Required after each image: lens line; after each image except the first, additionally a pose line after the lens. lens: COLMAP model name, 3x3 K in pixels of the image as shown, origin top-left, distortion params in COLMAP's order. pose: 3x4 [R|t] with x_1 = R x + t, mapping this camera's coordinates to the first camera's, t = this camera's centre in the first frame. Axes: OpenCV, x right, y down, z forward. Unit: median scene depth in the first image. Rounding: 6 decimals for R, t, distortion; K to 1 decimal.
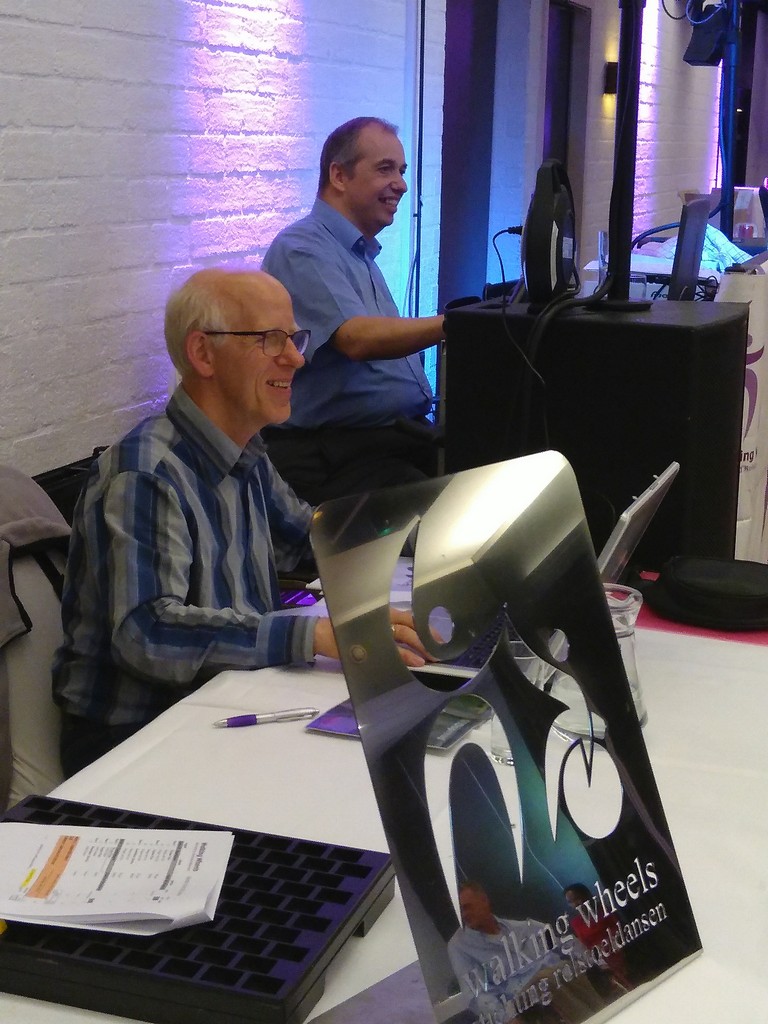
lens RADIAL K [[1445.3, 0, 386.8], [0, 1445.3, 510.8], [0, 0, 1]] dist [-0.027162, 0.000000]
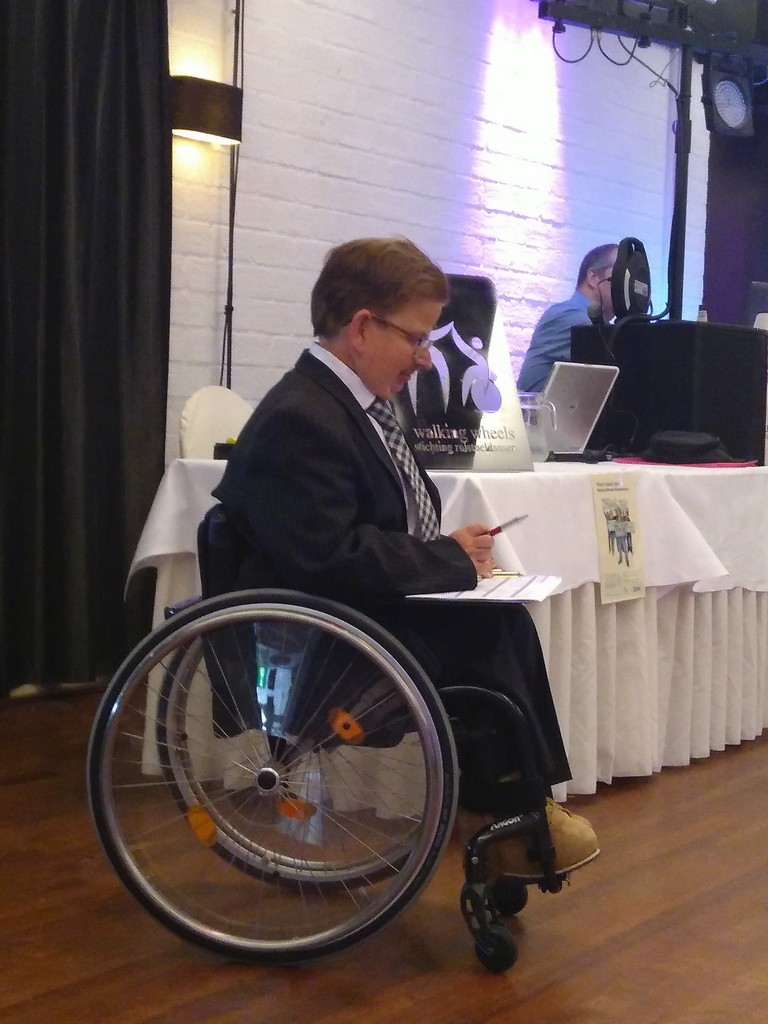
lens RADIAL K [[1445.3, 0, 382.6], [0, 1445.3, 512.7], [0, 0, 1]] dist [-0.027162, 0.000000]
pose [[0.961856, 0.034544, -0.271366, 0.181354], [-0.078159, 0.985347, -0.151603, 0.210890], [0.262153, 0.167030, 0.950461, -0.374177]]
